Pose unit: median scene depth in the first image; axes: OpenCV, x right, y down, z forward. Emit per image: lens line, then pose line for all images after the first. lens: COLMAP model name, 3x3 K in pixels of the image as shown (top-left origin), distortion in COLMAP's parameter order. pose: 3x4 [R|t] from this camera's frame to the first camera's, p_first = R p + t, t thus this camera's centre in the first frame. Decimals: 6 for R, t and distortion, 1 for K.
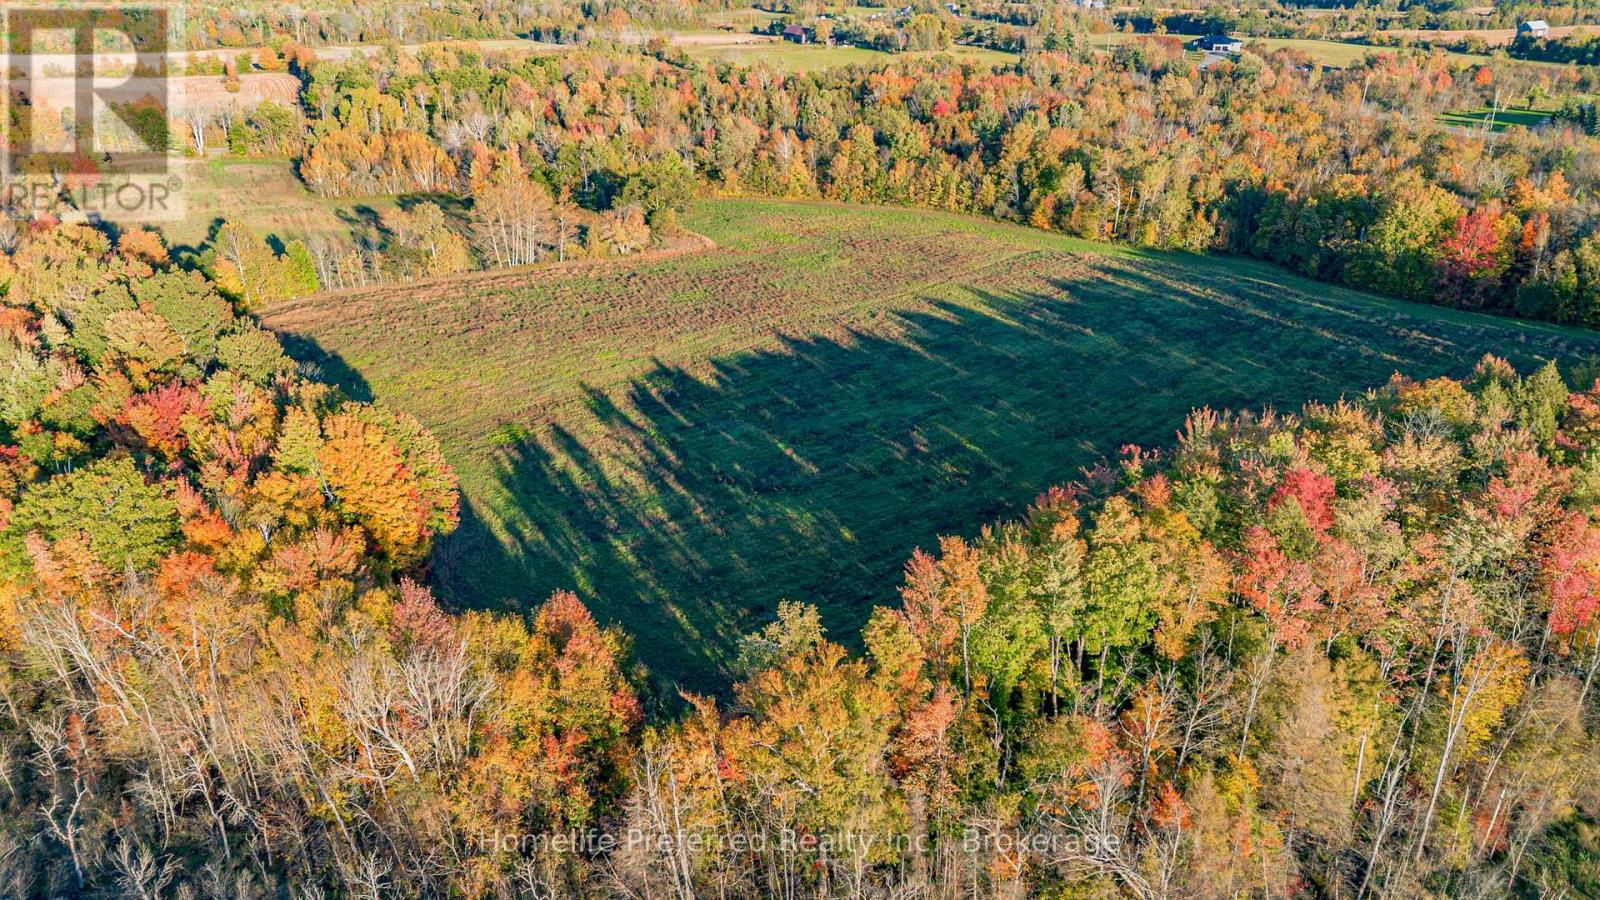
lens RADIAL K [[1249.0, 0, 800.0], [0, 1249.0, 450.0], [0, 0, 1]] dist [0.009155, -0.000313]
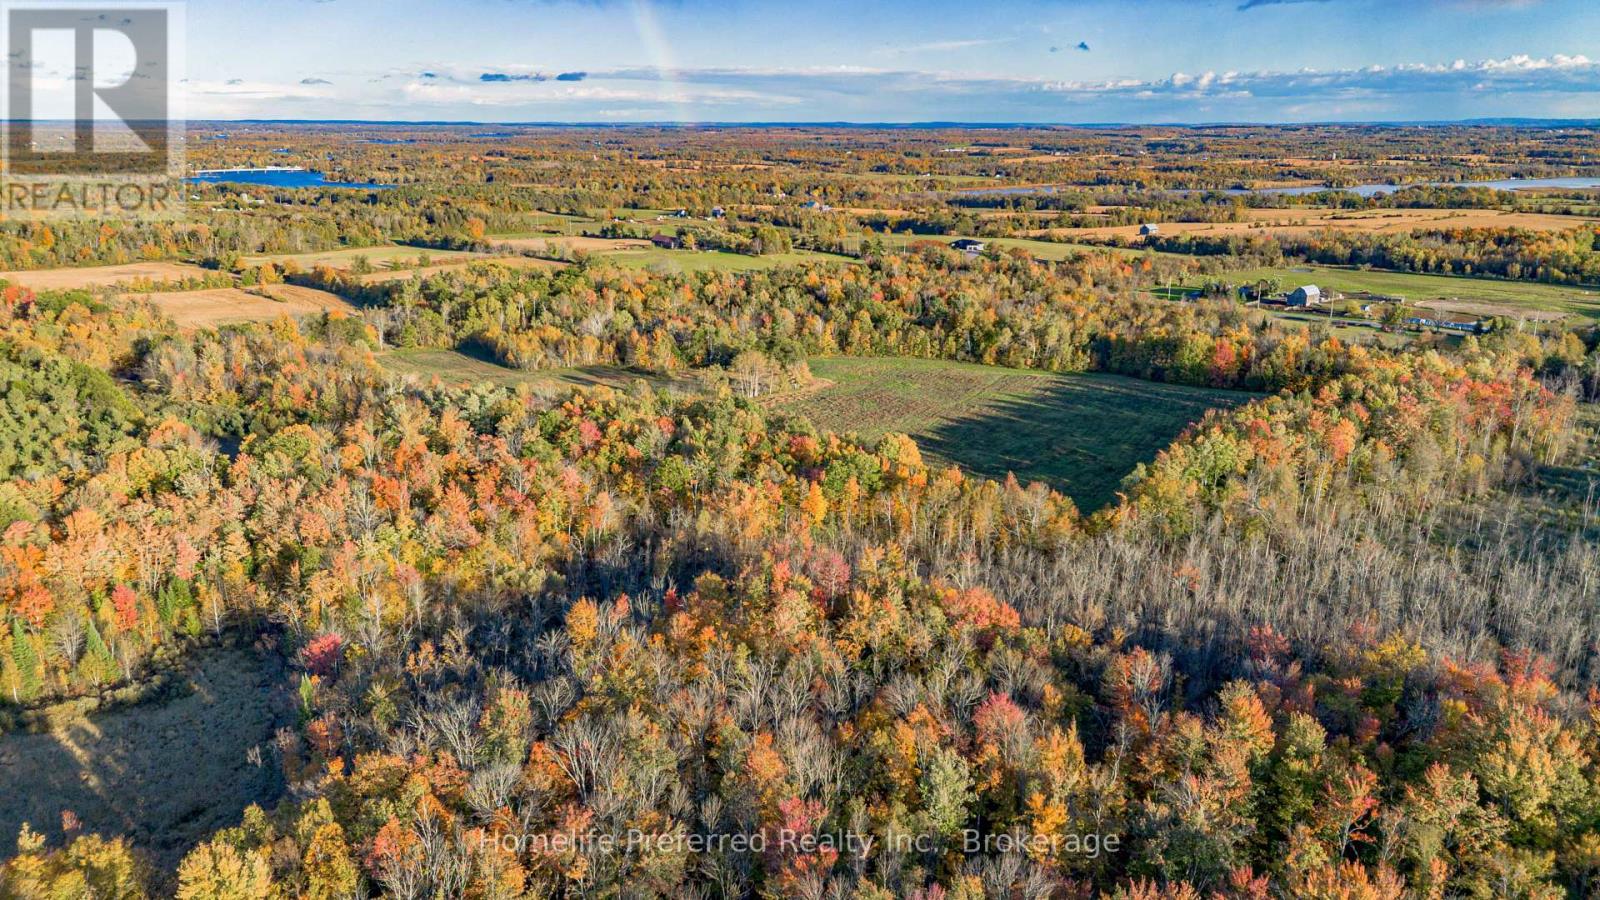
lens RADIAL K [[1249.0, 0, 800.0], [0, 1249.0, 450.0], [0, 0, 1]] dist [0.009155, -0.000313]
pose [[0.956295, -0.066631, 0.284709, -0.570371], [0.103558, 0.987757, -0.116670, 0.120778], [-0.273450, 0.141055, 0.951488, -0.592804]]
